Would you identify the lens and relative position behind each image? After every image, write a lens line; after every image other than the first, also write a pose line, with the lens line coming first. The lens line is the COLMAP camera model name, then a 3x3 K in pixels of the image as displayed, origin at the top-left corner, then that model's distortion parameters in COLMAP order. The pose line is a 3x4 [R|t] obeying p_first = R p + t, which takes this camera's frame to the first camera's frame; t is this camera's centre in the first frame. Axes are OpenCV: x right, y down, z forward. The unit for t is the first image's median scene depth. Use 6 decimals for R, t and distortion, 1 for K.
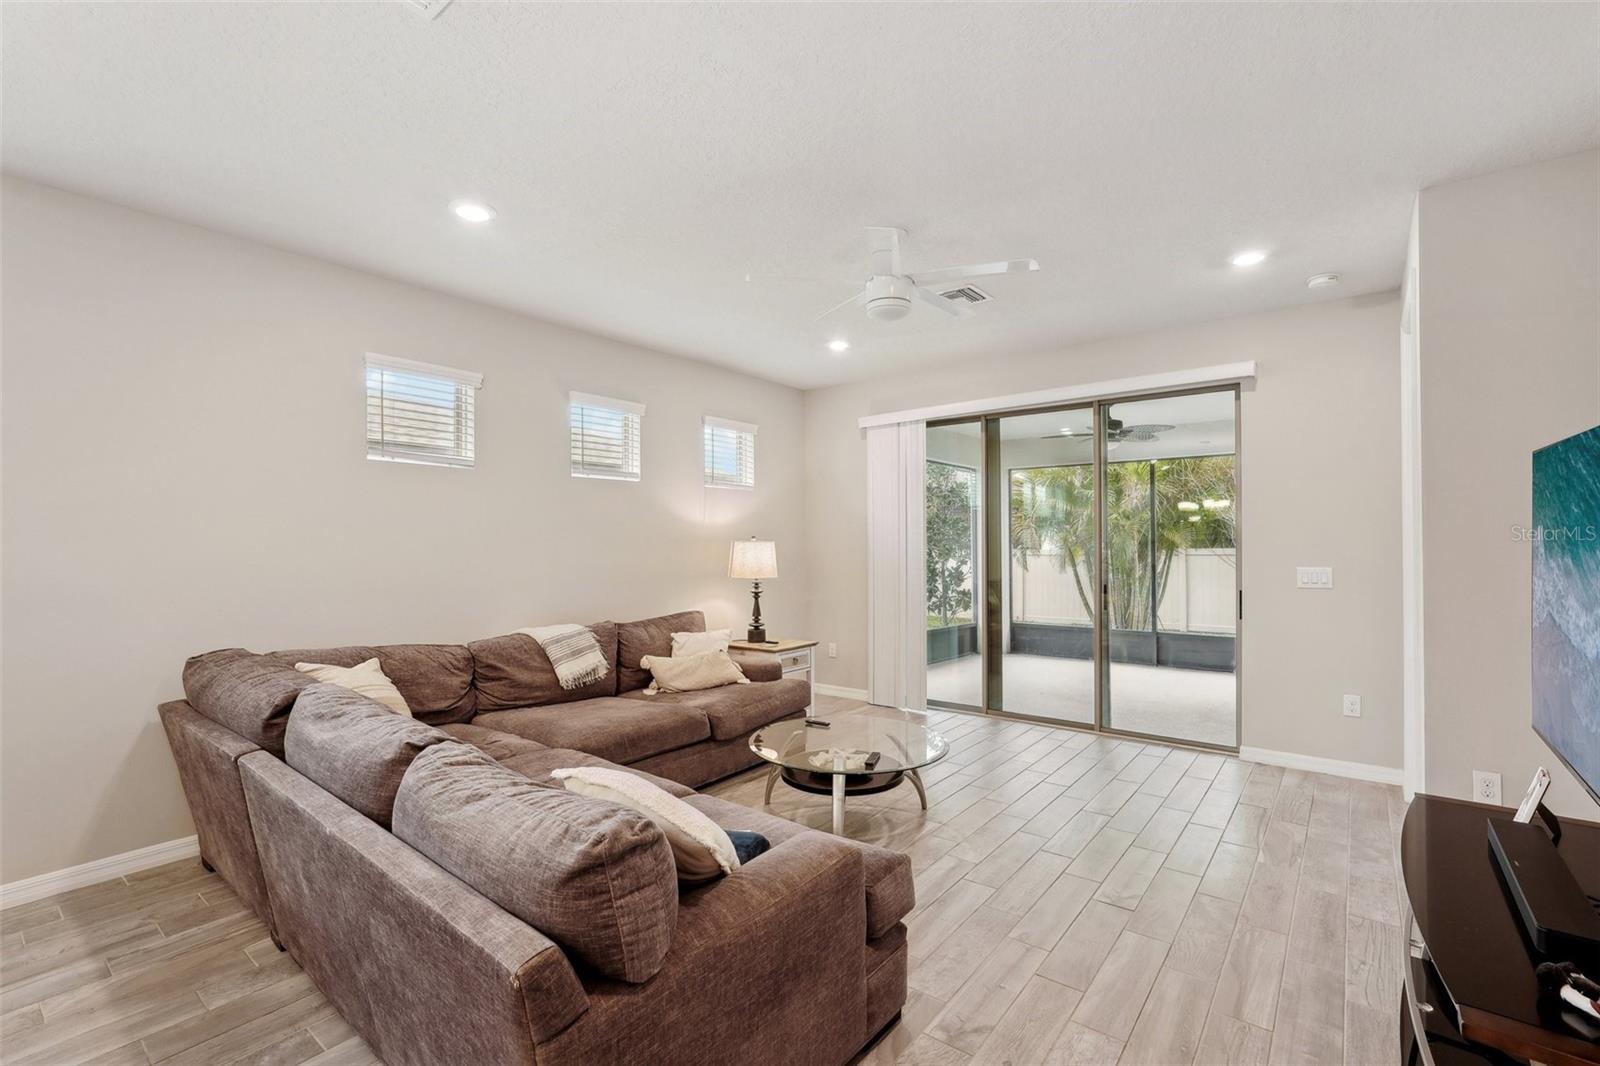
lens RADIAL K [[690.3, 0, 799.9], [0, 690.3, 546.9], [0, 0, 1]] dist [-0.018984, 0.000032]
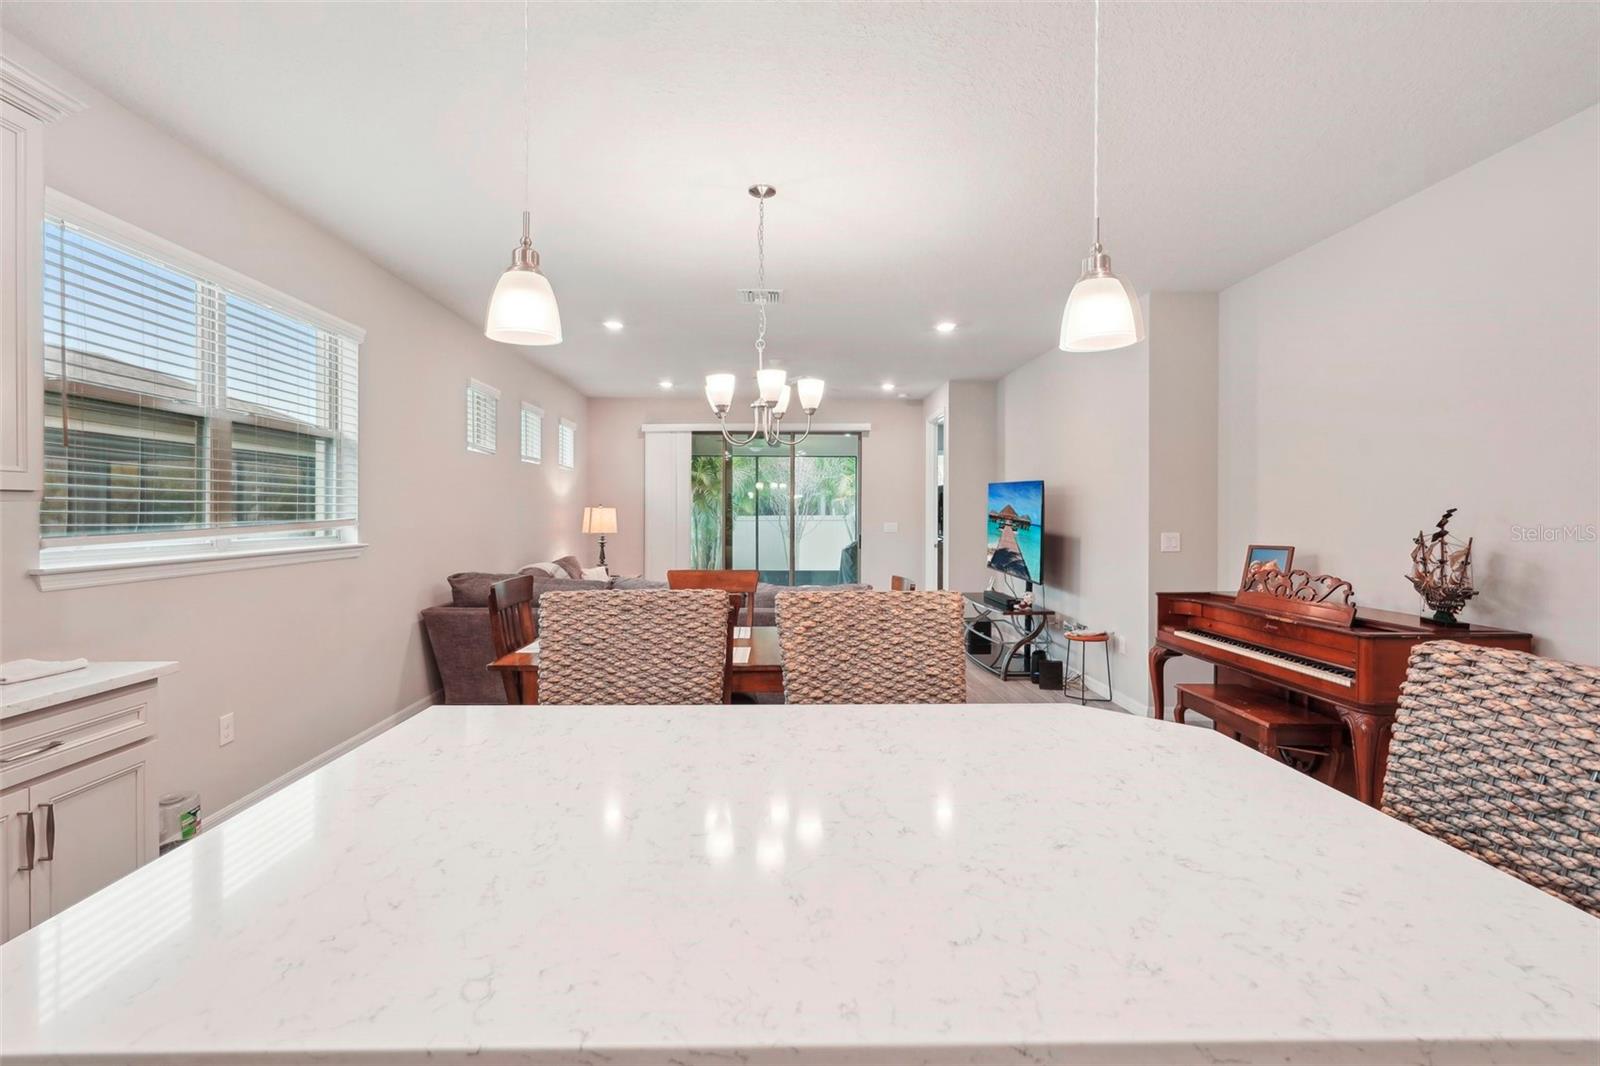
lens RADIAL K [[740.9, 0, 796.5], [0, 740.9, 509.6], [0, 0, 1]] dist [-0.001906, -0.000039]
pose [[0.755426, 0.009801, 0.655161, -0.774267], [-0.005729, 0.999949, -0.008354, 0.006350], [-0.655209, 0.002558, 0.755443, -0.441192]]
